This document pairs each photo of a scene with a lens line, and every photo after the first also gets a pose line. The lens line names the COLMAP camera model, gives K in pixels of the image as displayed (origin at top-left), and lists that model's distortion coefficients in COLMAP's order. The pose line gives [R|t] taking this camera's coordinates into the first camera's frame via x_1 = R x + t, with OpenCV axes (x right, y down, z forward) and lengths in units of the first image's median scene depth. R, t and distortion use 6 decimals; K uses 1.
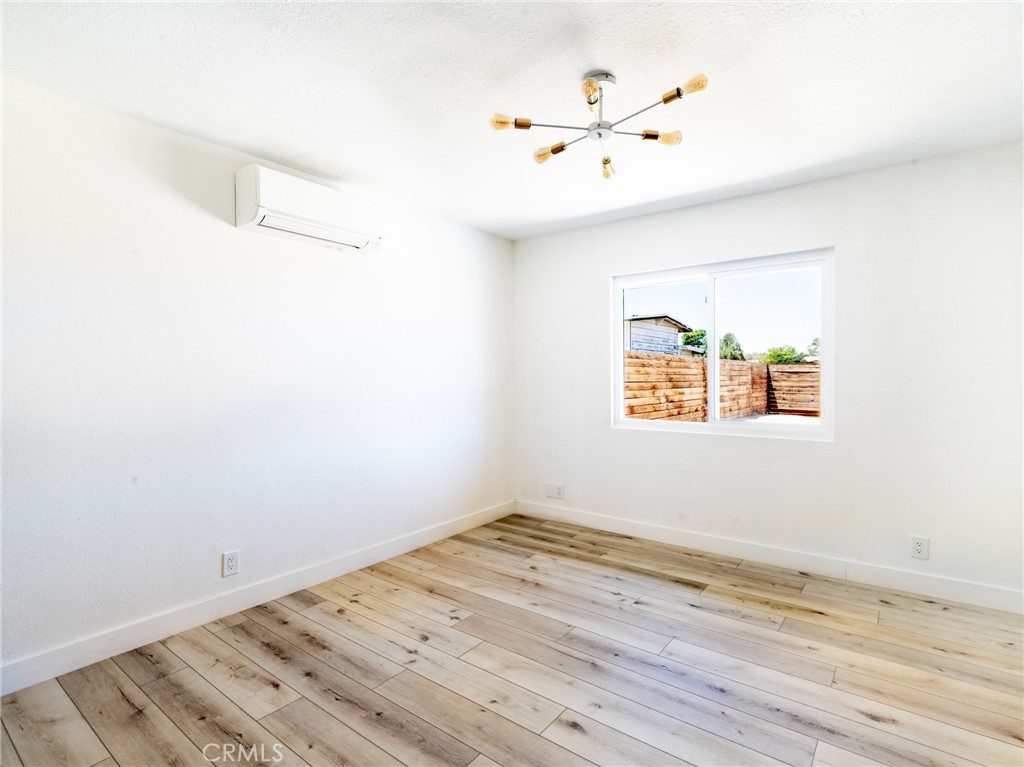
lens RADIAL K [[534.8, 0, 488.7], [0, 534.8, 381.3], [0, 0, 1]] dist [0.003557, -0.000629]
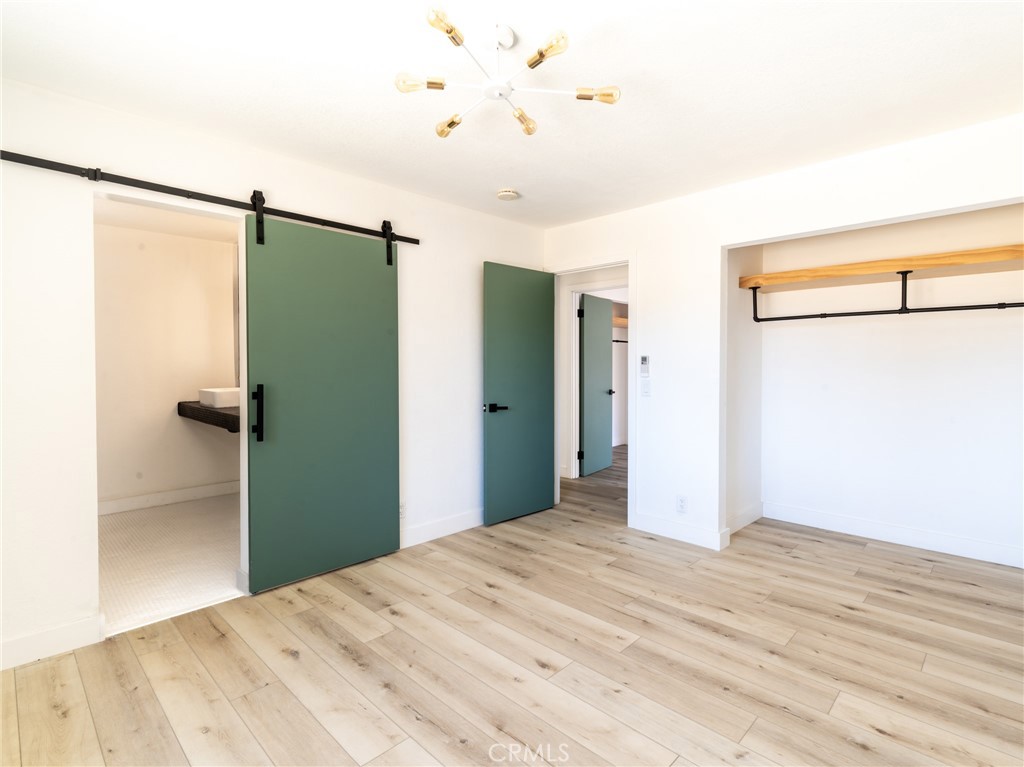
lens RADIAL K [[509.8, 0, 512.9], [0, 509.8, 374.7], [0, 0, 1]] dist [0.002508, -0.002701]
pose [[-0.997314, 0.006378, 0.072961, 0.094340], [0.008782, 0.999428, 0.032672, -0.021959], [-0.072711, 0.033225, -0.996799, 1.399878]]
